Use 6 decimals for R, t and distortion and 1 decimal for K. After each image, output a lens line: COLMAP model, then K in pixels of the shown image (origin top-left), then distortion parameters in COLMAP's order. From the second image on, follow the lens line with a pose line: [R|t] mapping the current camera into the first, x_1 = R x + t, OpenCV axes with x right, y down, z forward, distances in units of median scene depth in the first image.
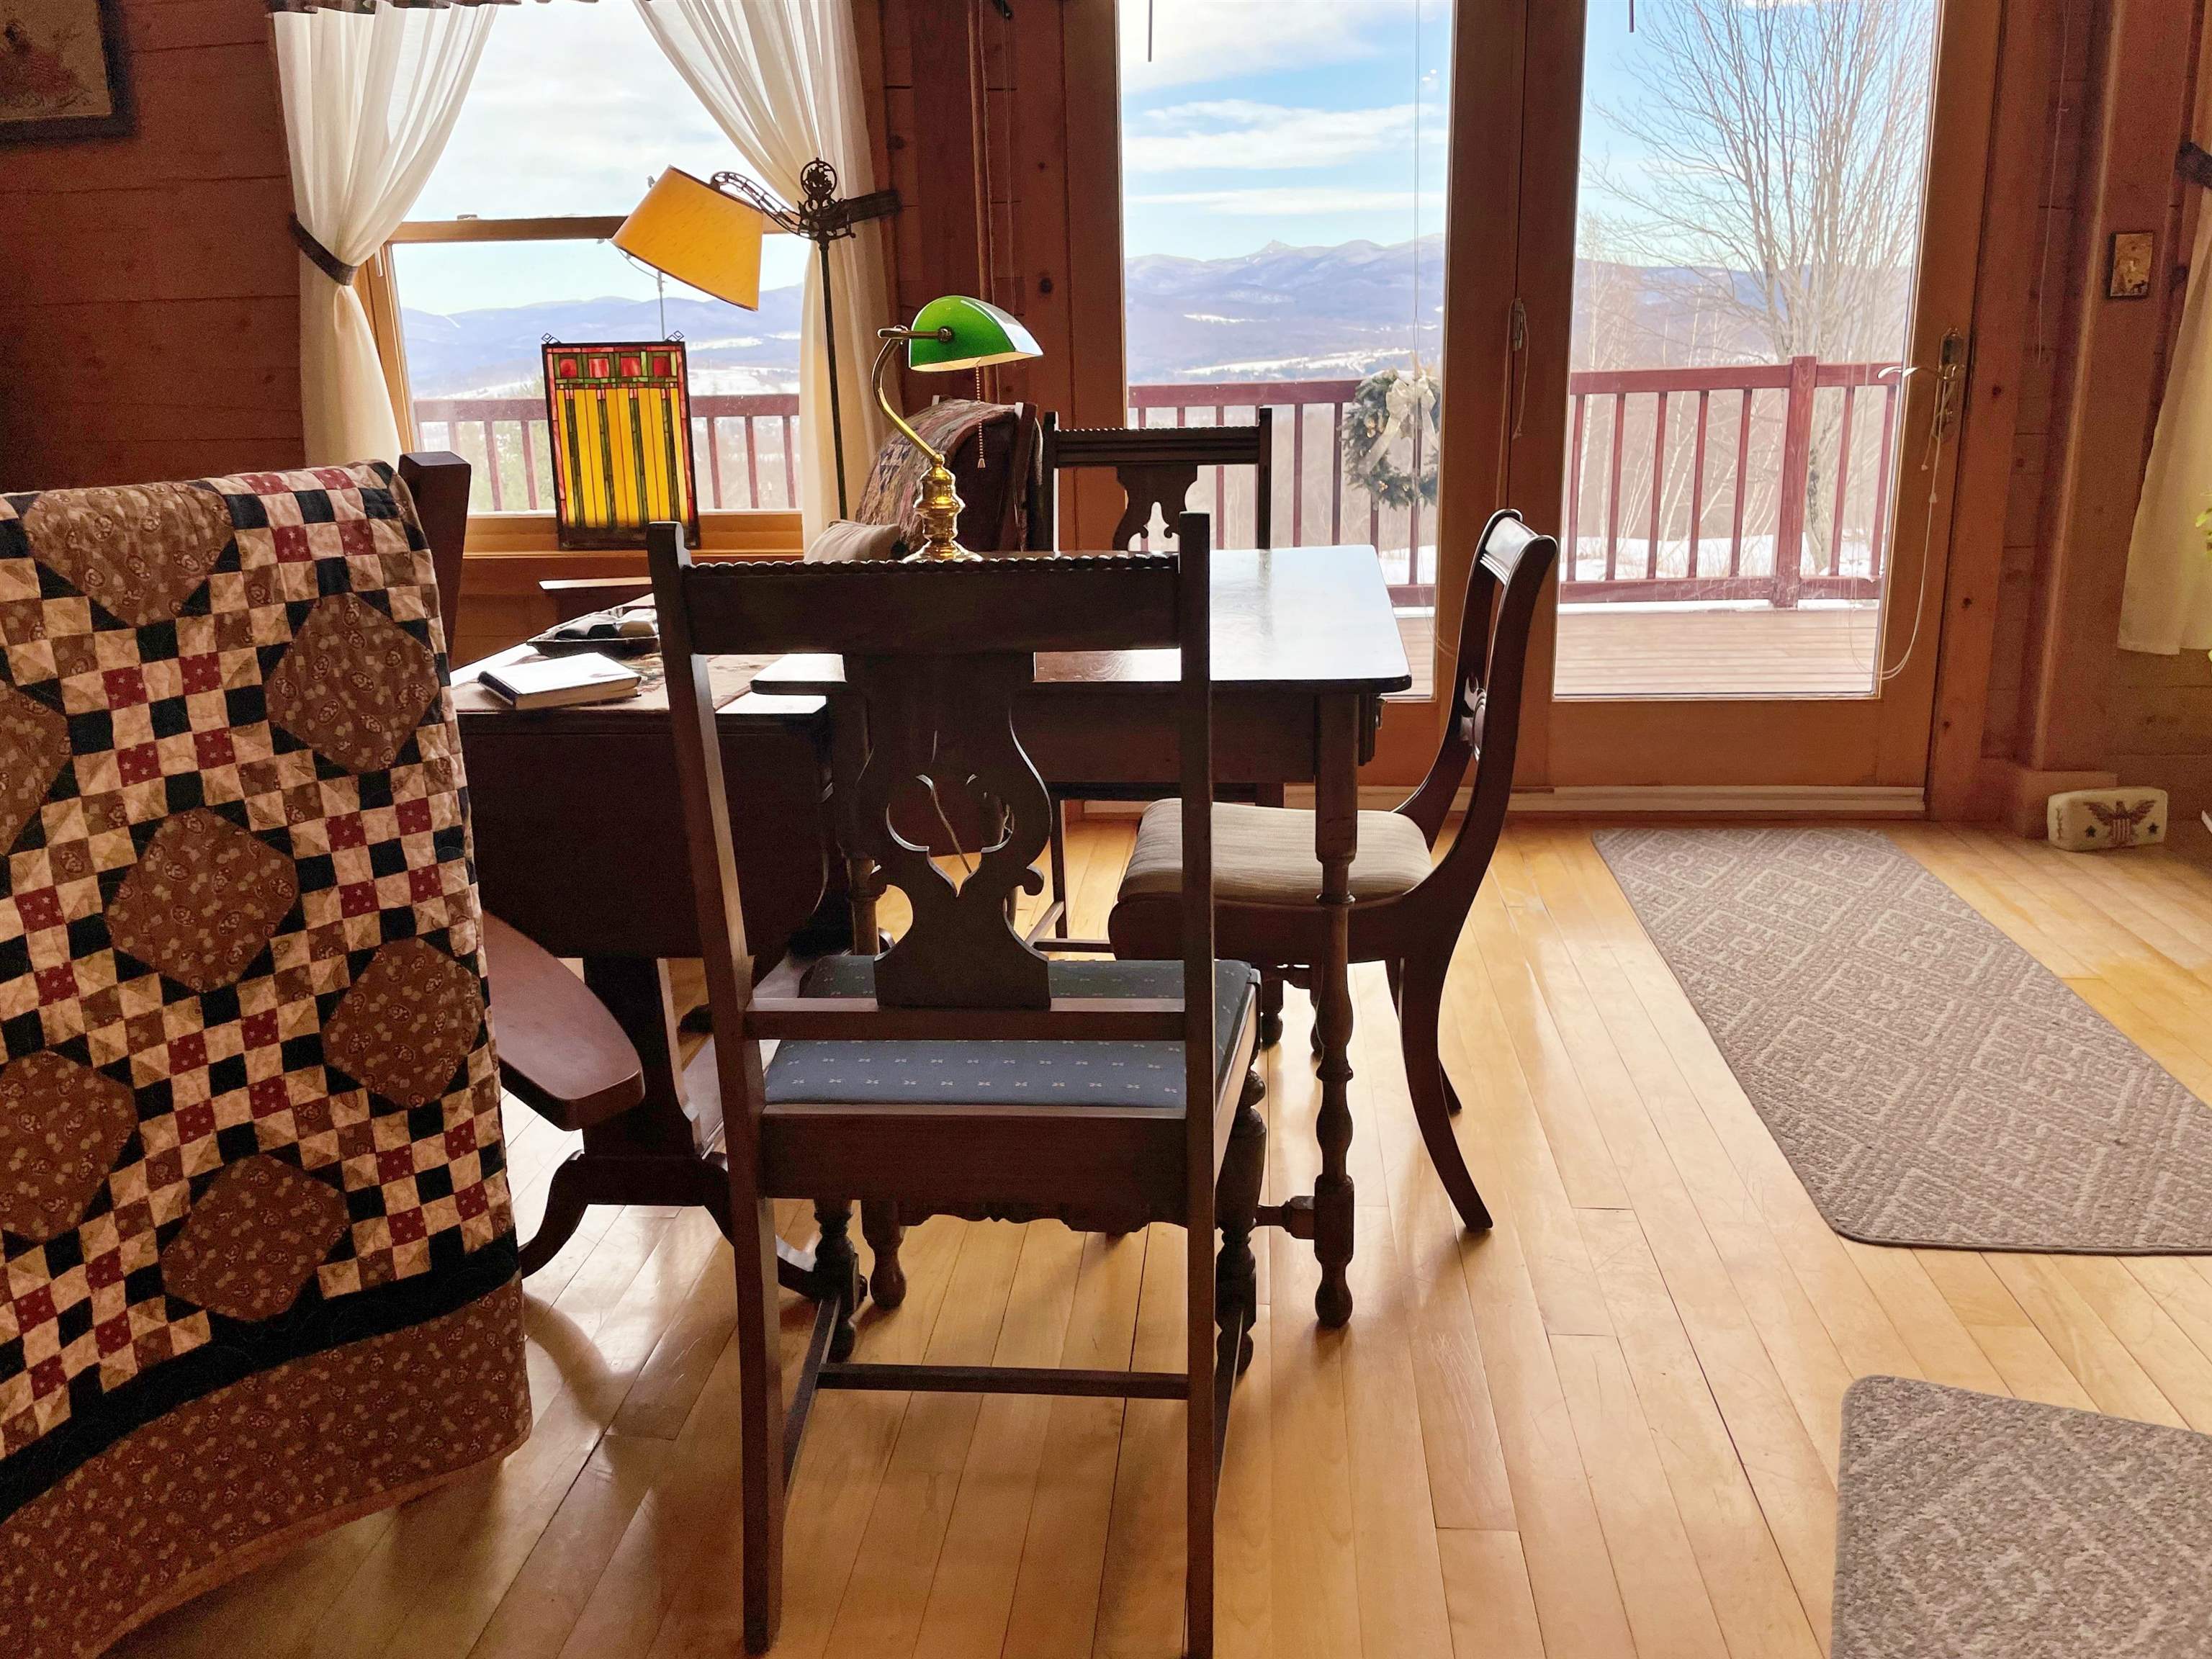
lens RADIAL K [[1724.2, 0, 1106.8], [0, 1724.2, 806.7], [0, 0, 1]] dist [0.107268, -0.152131]
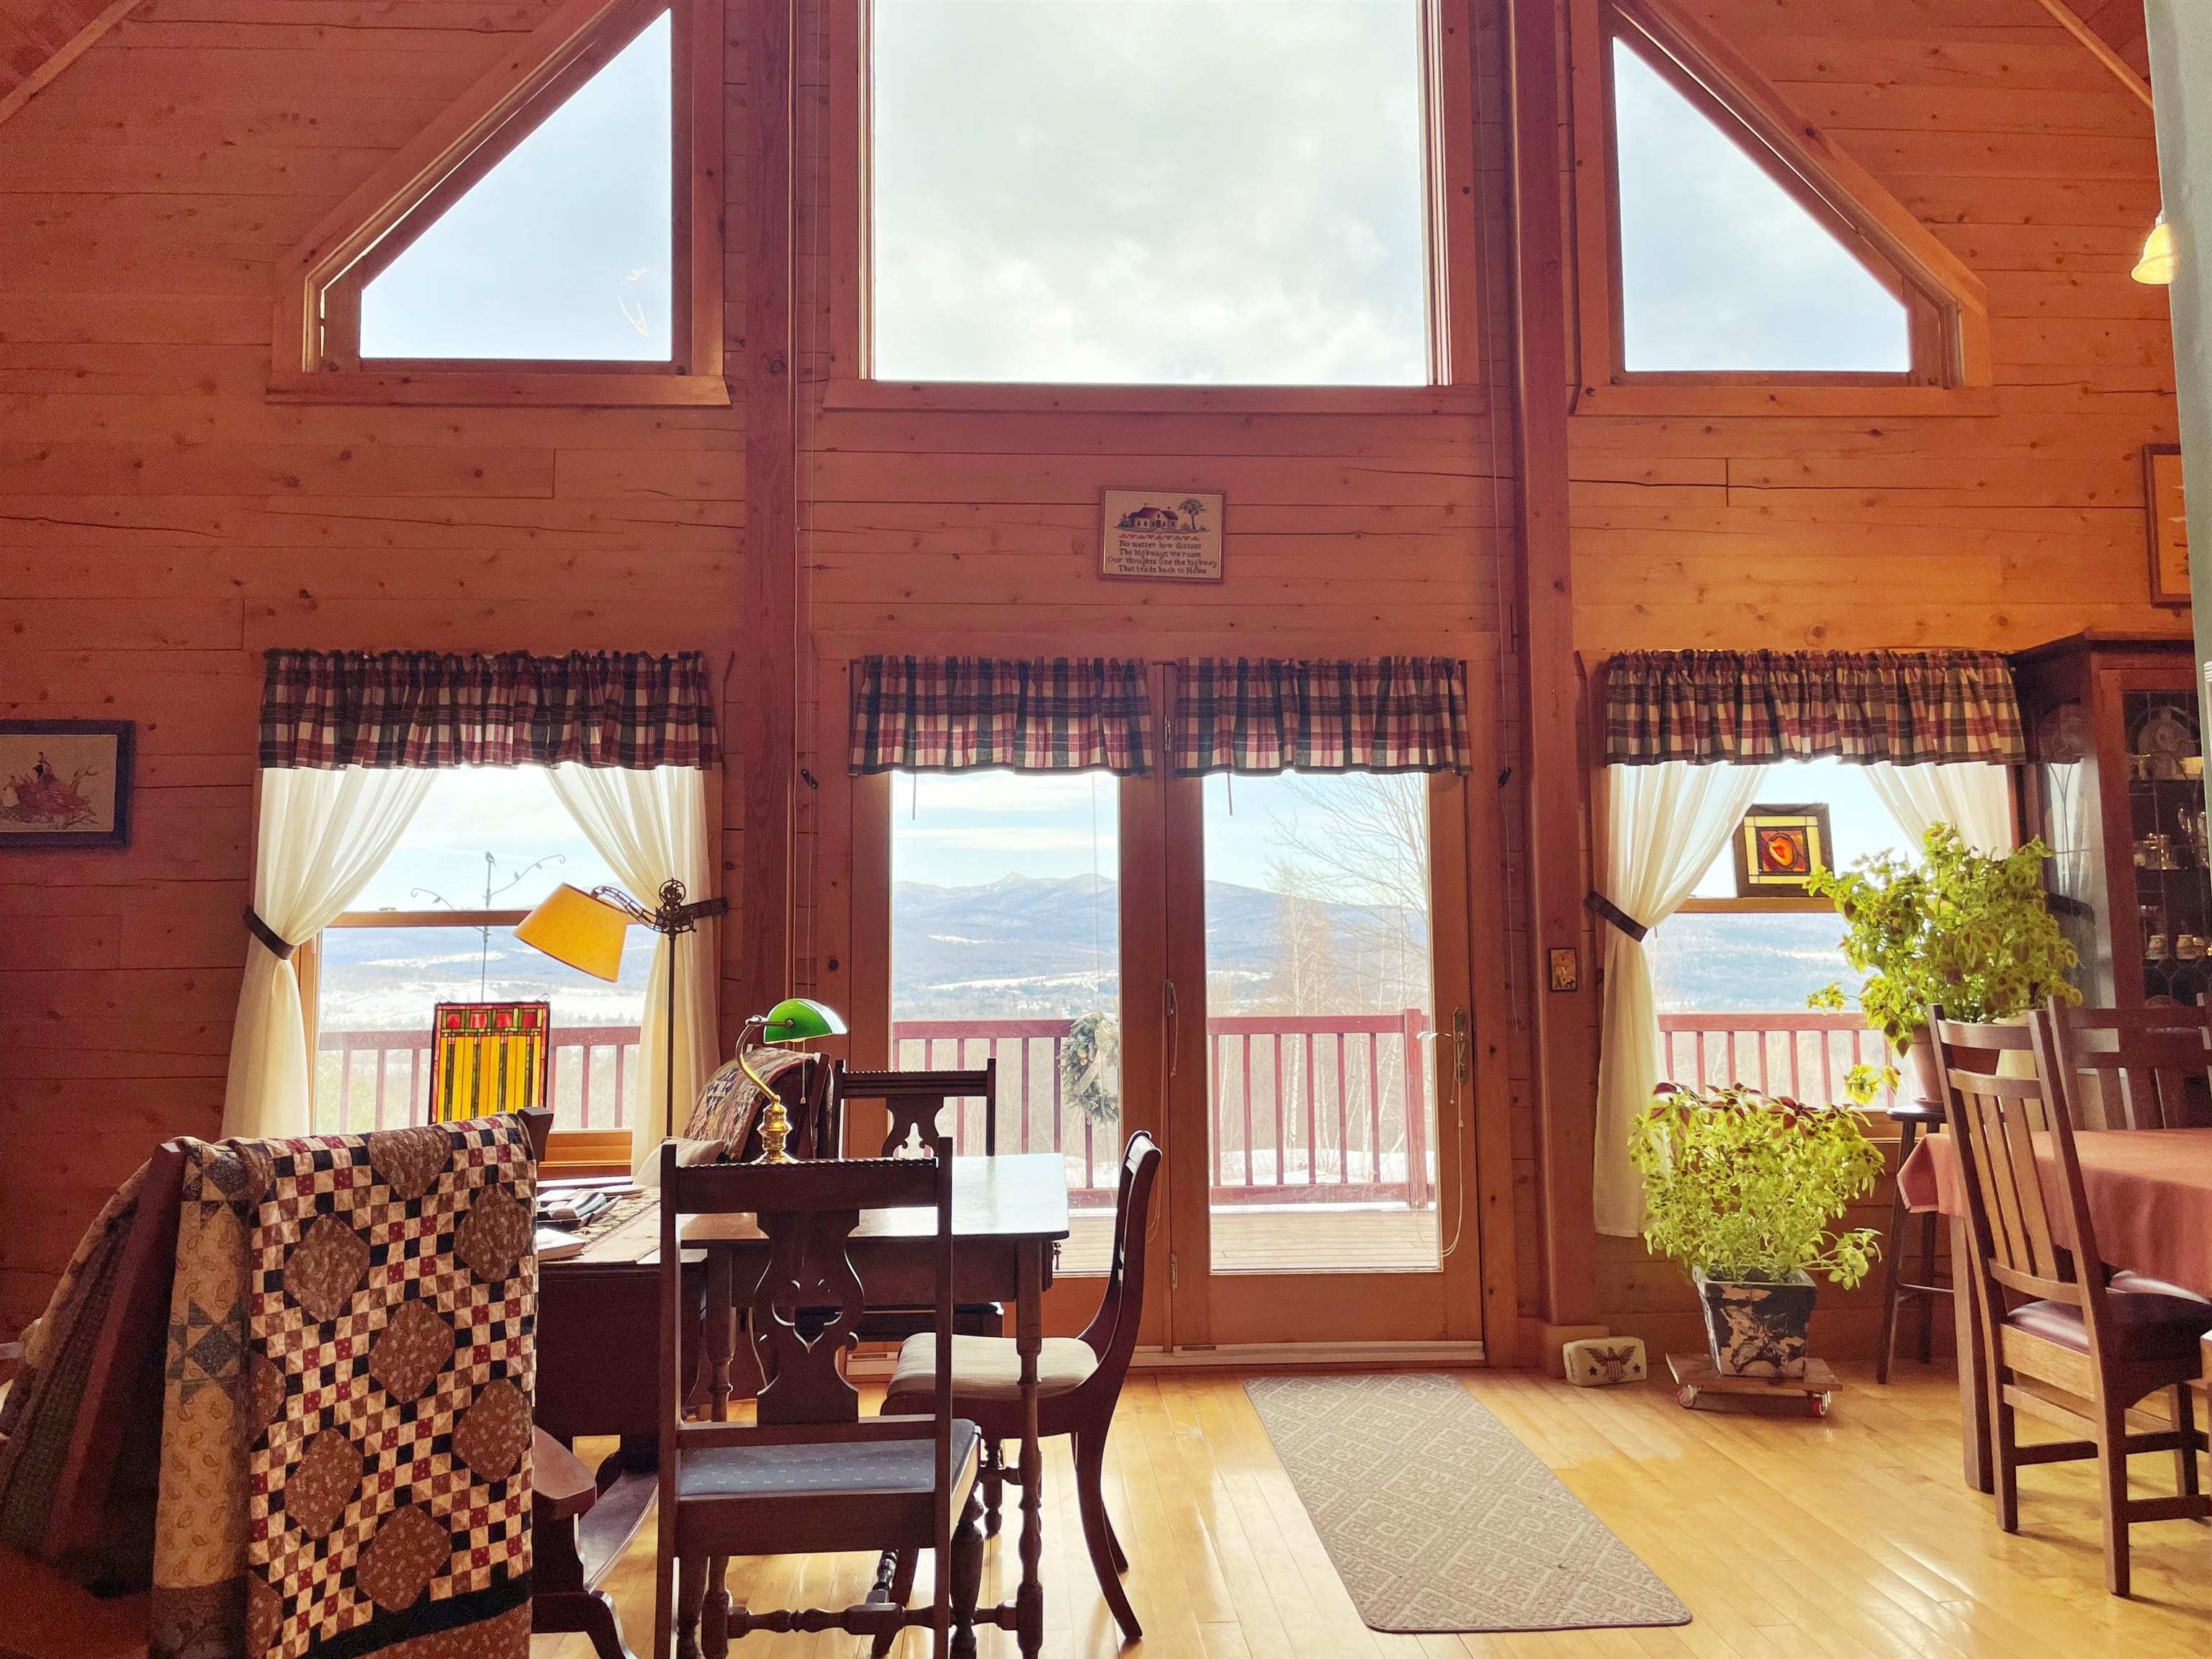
lens RADIAL K [[1724.2, 0, 1106.8], [0, 1724.2, 806.7], [0, 0, 1]] dist [0.107268, -0.152131]
pose [[0.989247, 0.028092, 0.143531, -0.034295], [0.022576, 0.940288, -0.339630, 0.086251], [-0.144501, 0.339218, 0.929543, -0.563281]]
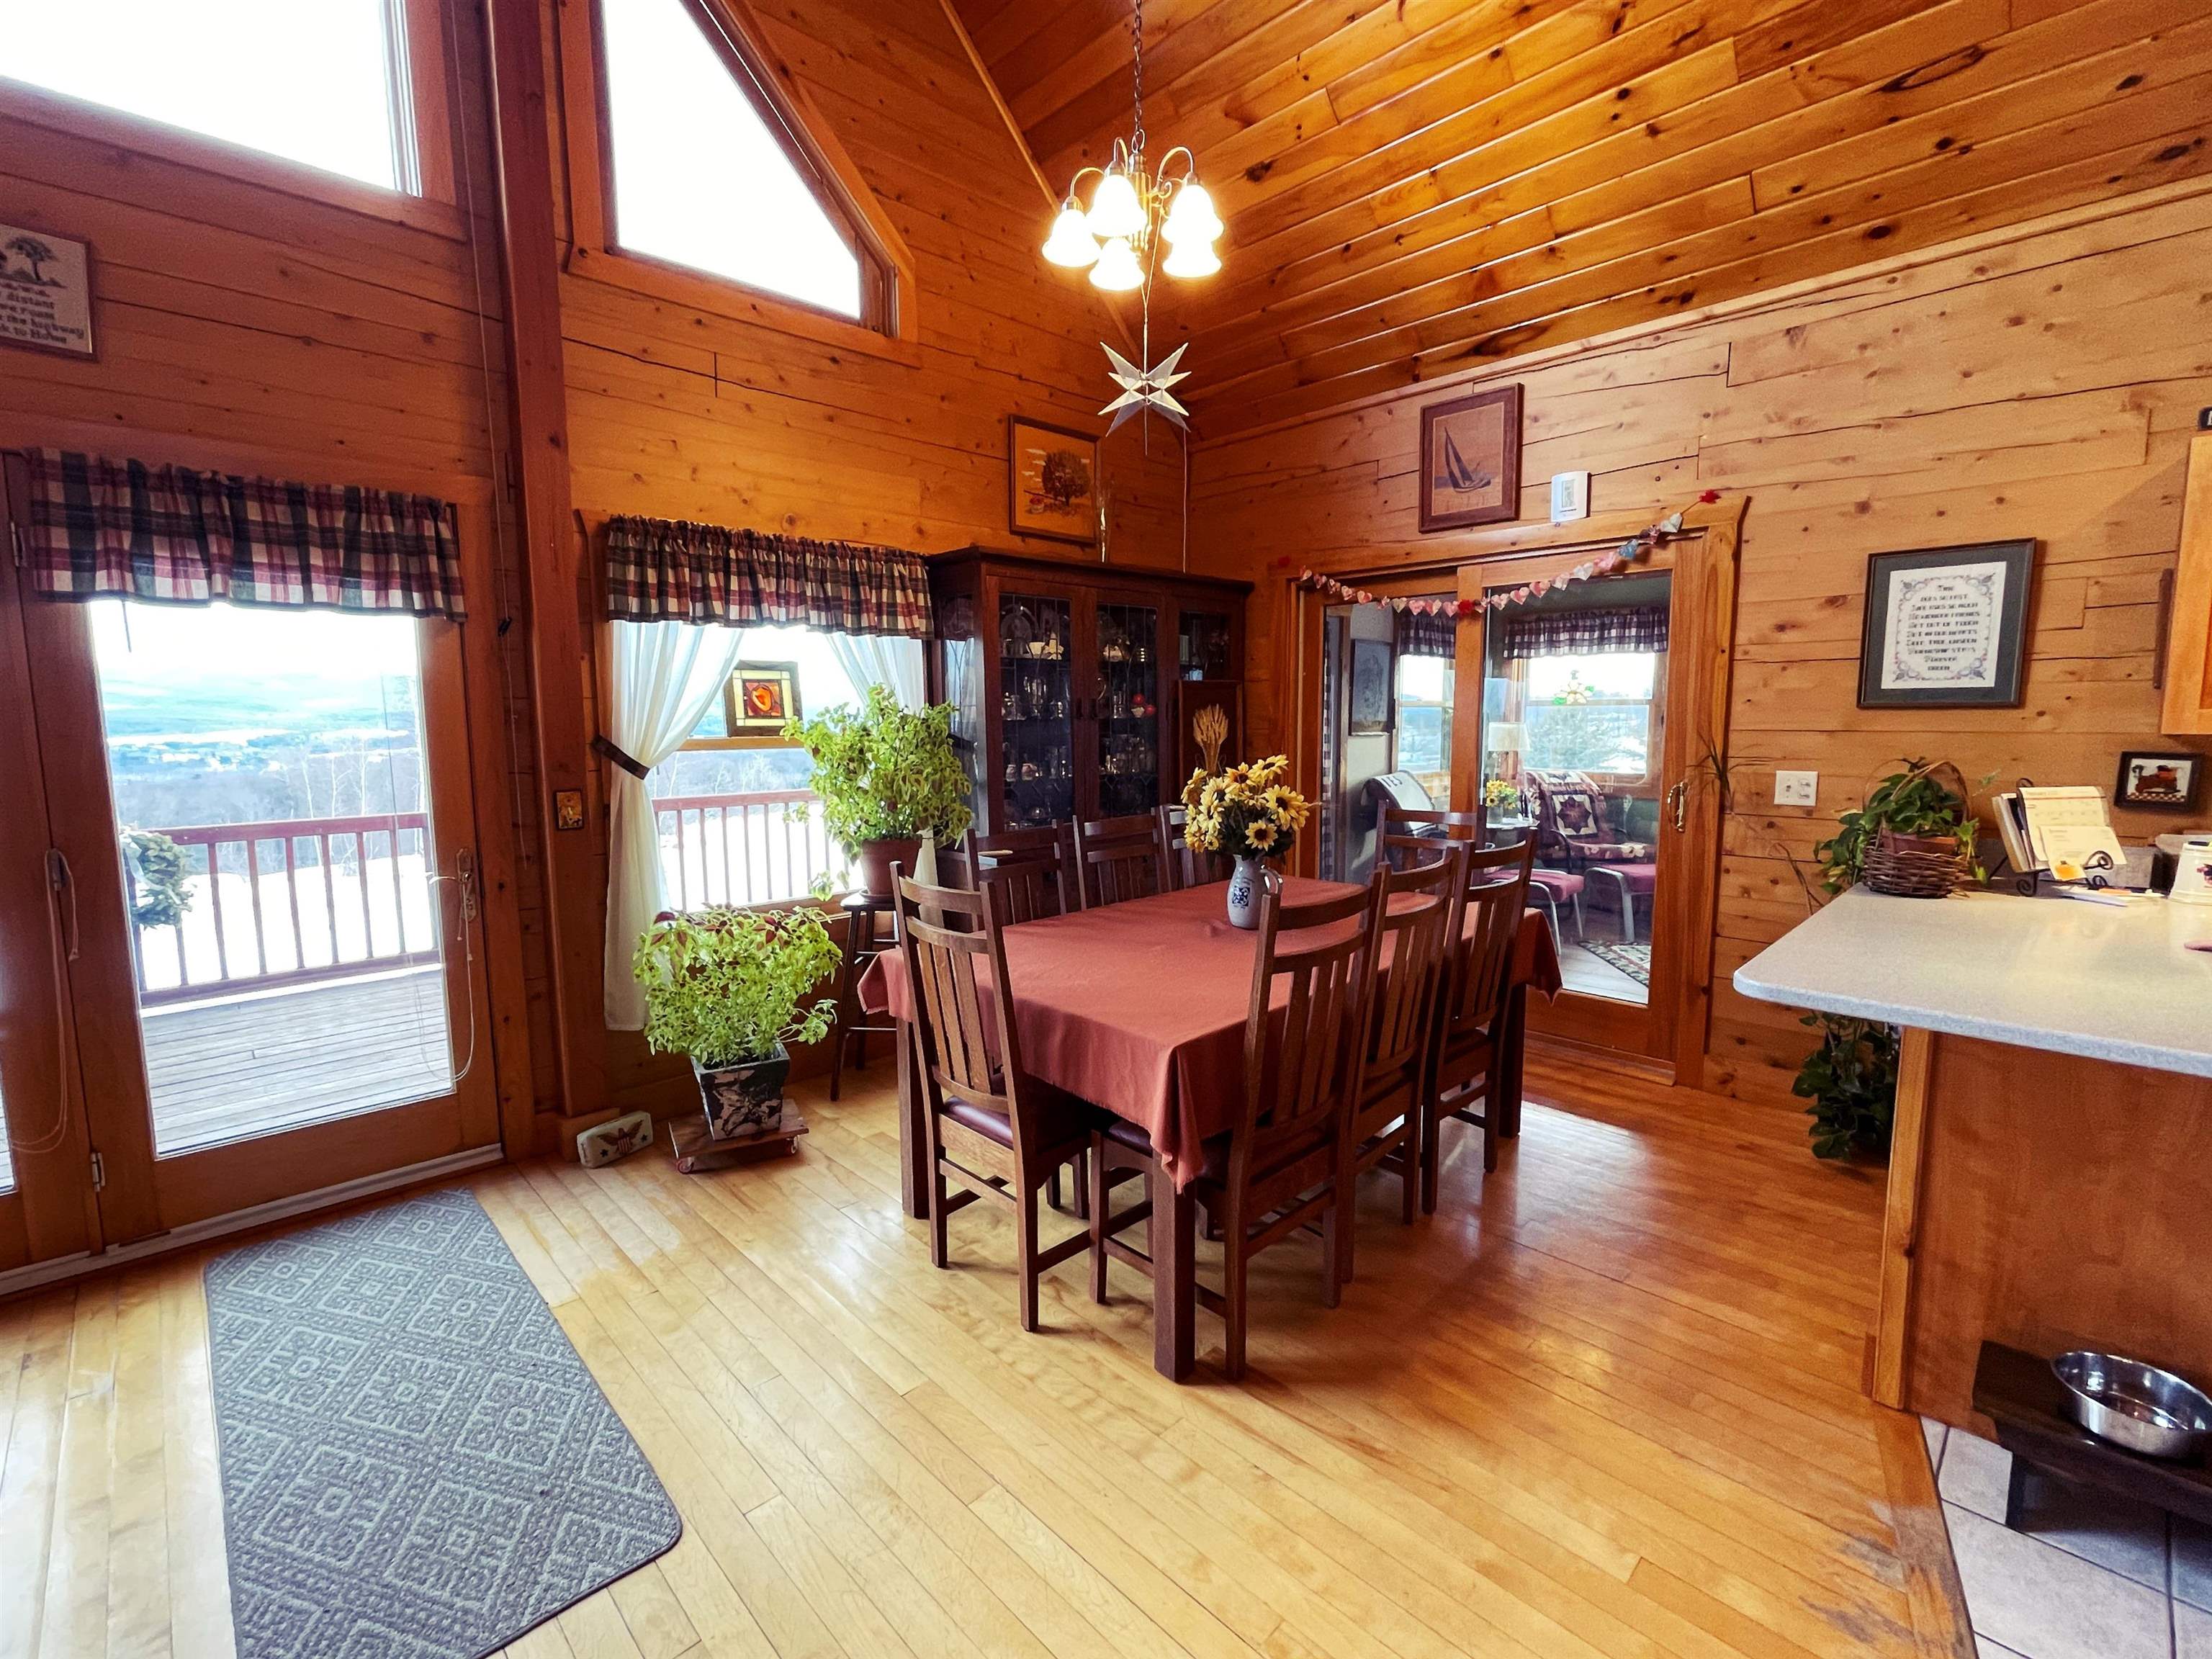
lens RADIAL K [[969.8, 0, 1094.6], [0, 969.8, 824.0], [0, 0, 1]] dist [-0.013106, 0.005702]
pose [[0.659099, -0.065586, 0.749191, 0.339193], [0.180366, 0.980901, -0.072806, -0.209744], [-0.730107, 0.183115, 0.658341, 0.070185]]
